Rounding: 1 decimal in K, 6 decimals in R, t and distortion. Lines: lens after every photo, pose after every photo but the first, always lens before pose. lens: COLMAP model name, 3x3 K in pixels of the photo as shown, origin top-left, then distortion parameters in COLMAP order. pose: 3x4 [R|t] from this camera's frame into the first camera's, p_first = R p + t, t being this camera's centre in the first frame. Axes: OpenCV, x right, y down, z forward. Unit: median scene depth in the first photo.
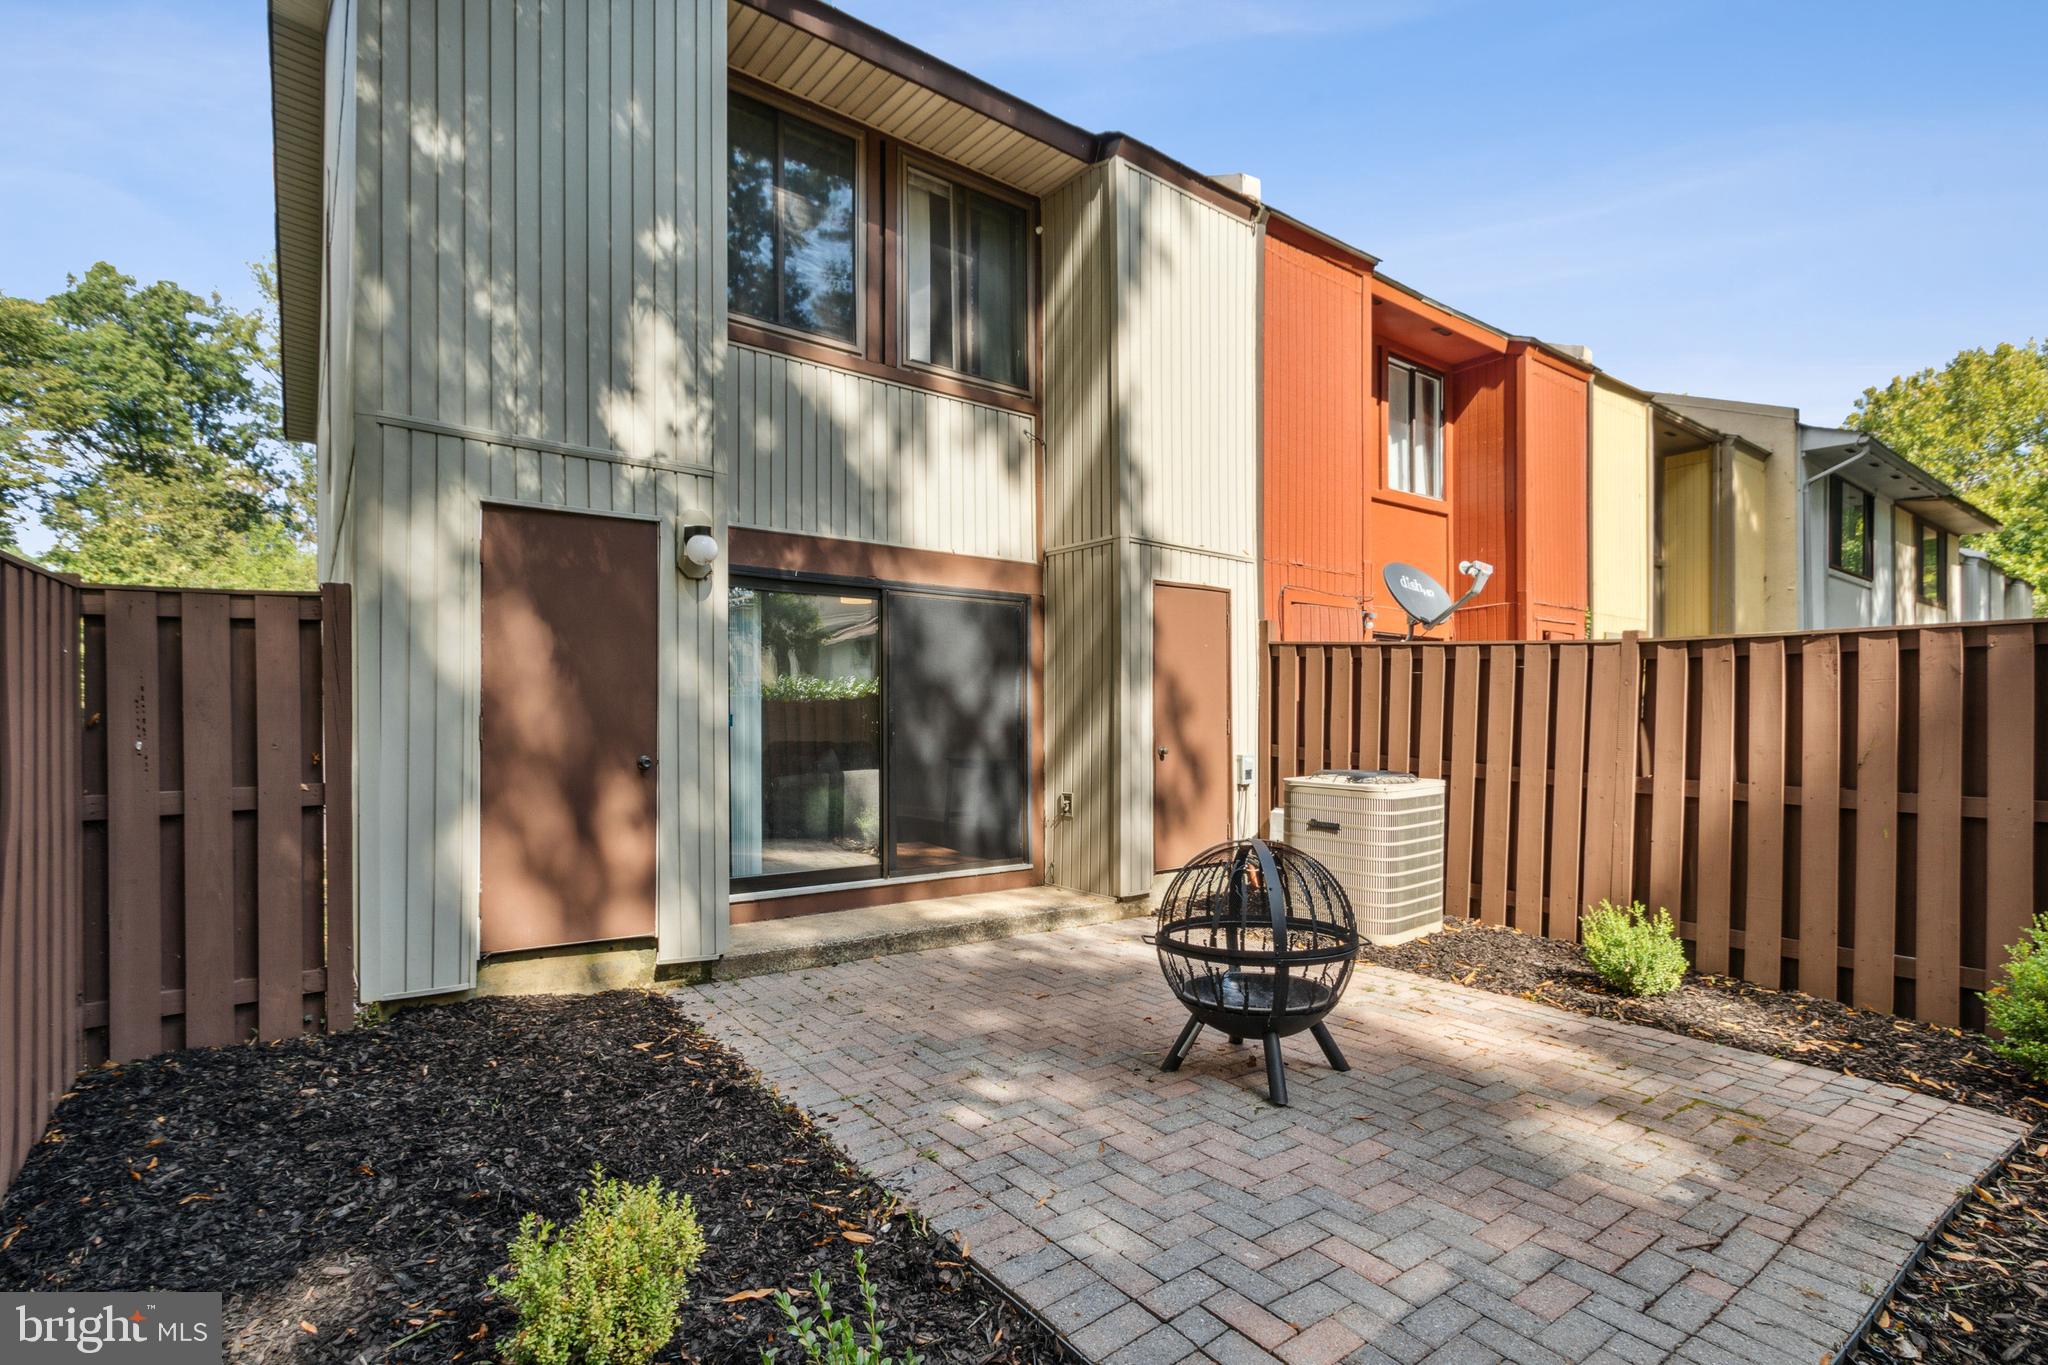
lens RADIAL K [[953.1, 0, 1019.8], [0, 953.1, 699.7], [0, 0, 1]] dist [-0.001353, 0.000292]
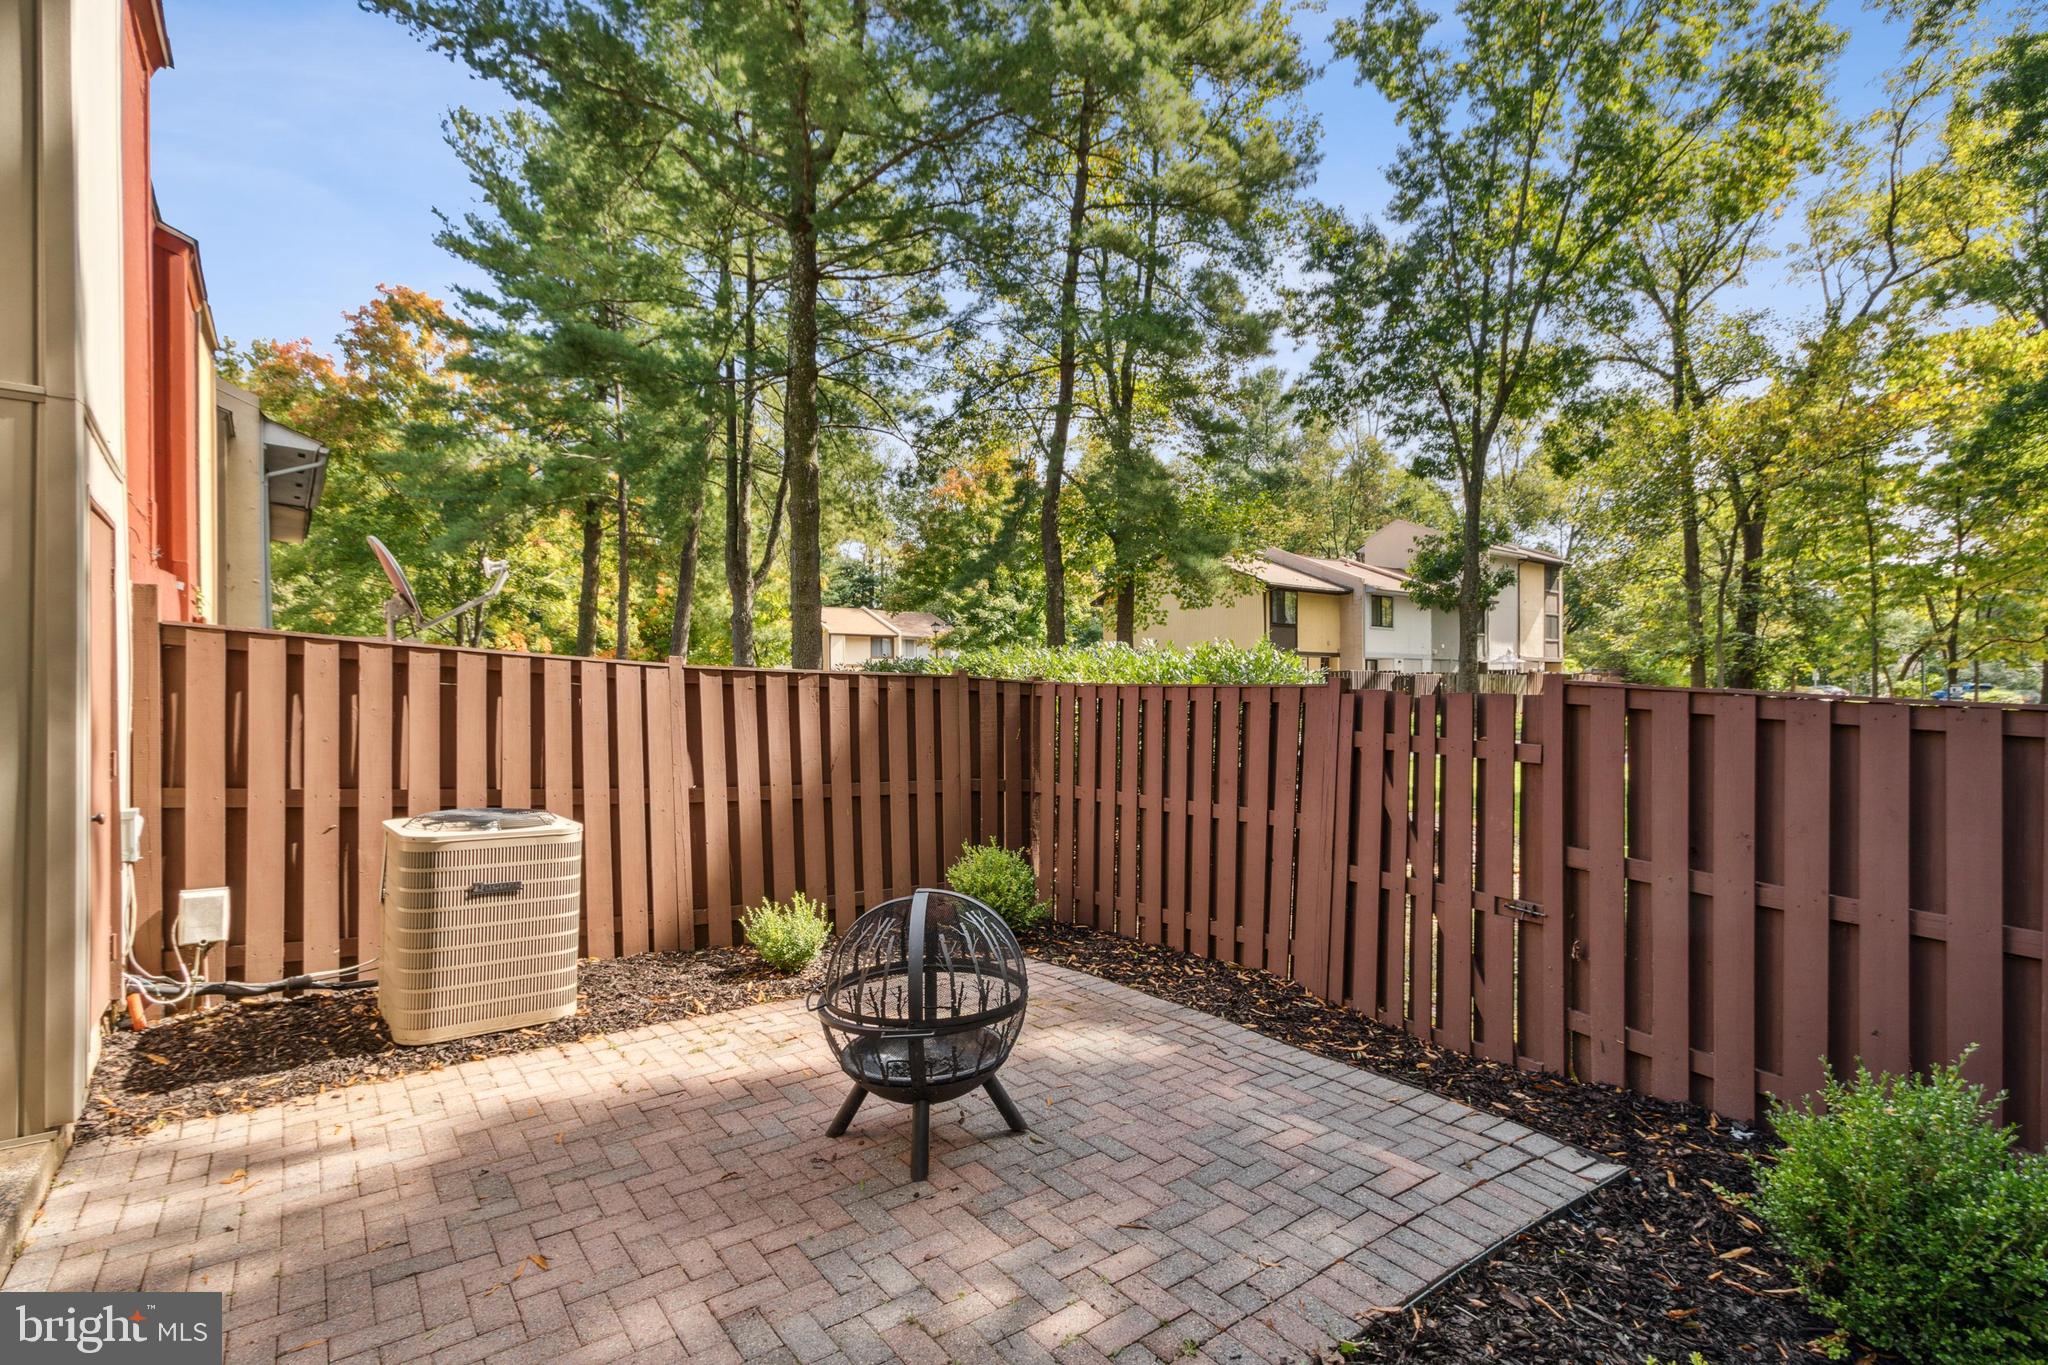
lens RADIAL K [[953.1, 0, 1019.8], [0, 953.1, 699.7], [0, 0, 1]] dist [-0.001353, 0.000292]
pose [[-0.006878, 0.004274, 0.999967, -0.522168], [-0.021978, 0.999749, -0.004425, -0.029602], [-0.999735, -0.022008, -0.006782, 0.689674]]
